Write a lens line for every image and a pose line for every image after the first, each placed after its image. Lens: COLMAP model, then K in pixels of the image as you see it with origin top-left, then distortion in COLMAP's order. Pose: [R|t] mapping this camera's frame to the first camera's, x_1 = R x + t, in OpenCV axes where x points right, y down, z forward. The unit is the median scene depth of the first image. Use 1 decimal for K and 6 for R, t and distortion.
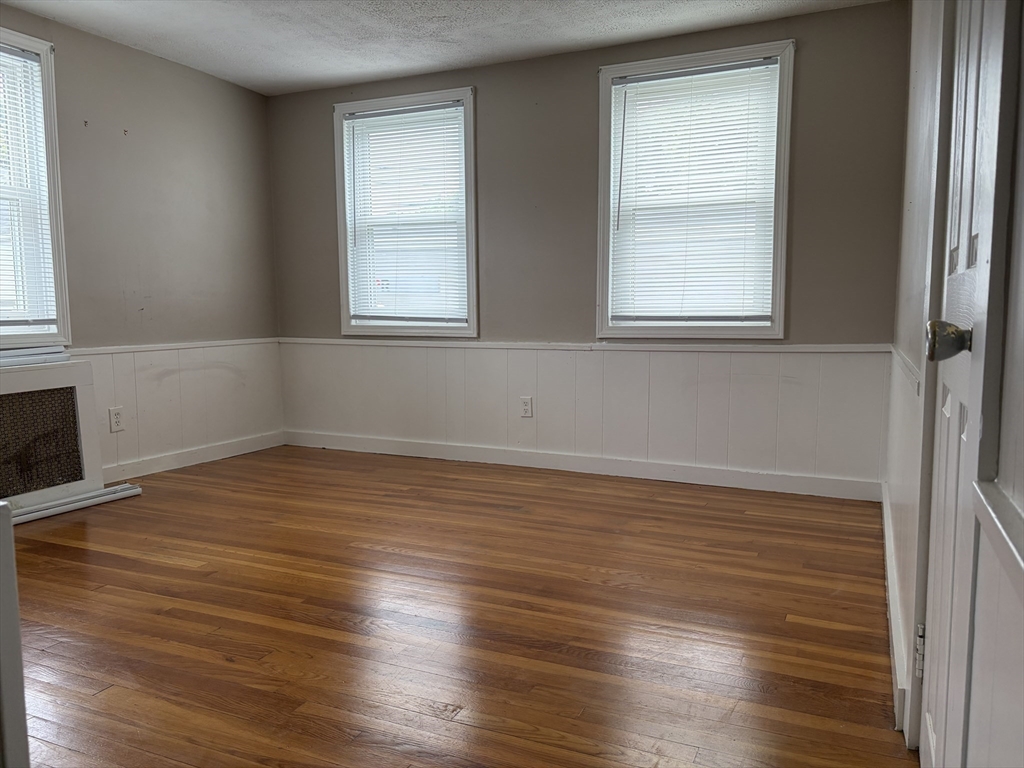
lens RADIAL K [[785.6, 0, 512.0], [0, 785.6, 384.0], [0, 0, 1]] dist [0.052106, -0.044651]
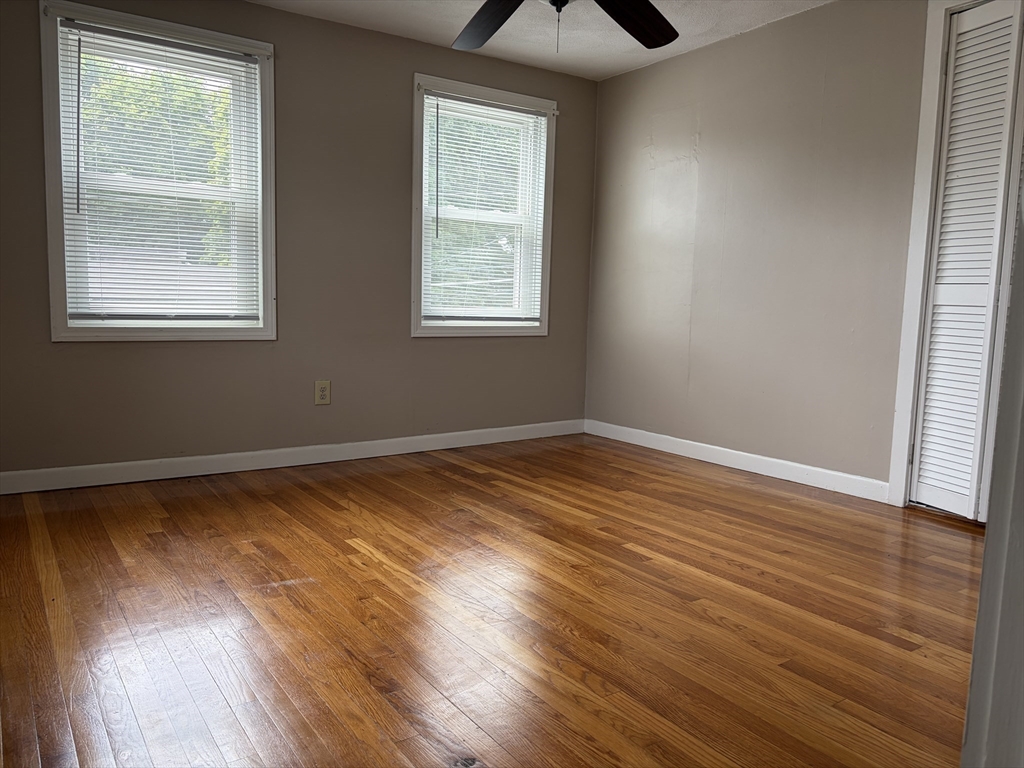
lens RADIAL K [[760.1, 0, 512.0], [0, 760.1, 384.0], [0, 0, 1]] dist [0.327763, -0.000505]
pose [[0.515159, -0.073824, 0.853909, -0.784150], [0.079820, 0.996086, 0.037961, -0.028291], [-0.853370, 0.048603, 0.519036, 0.387937]]
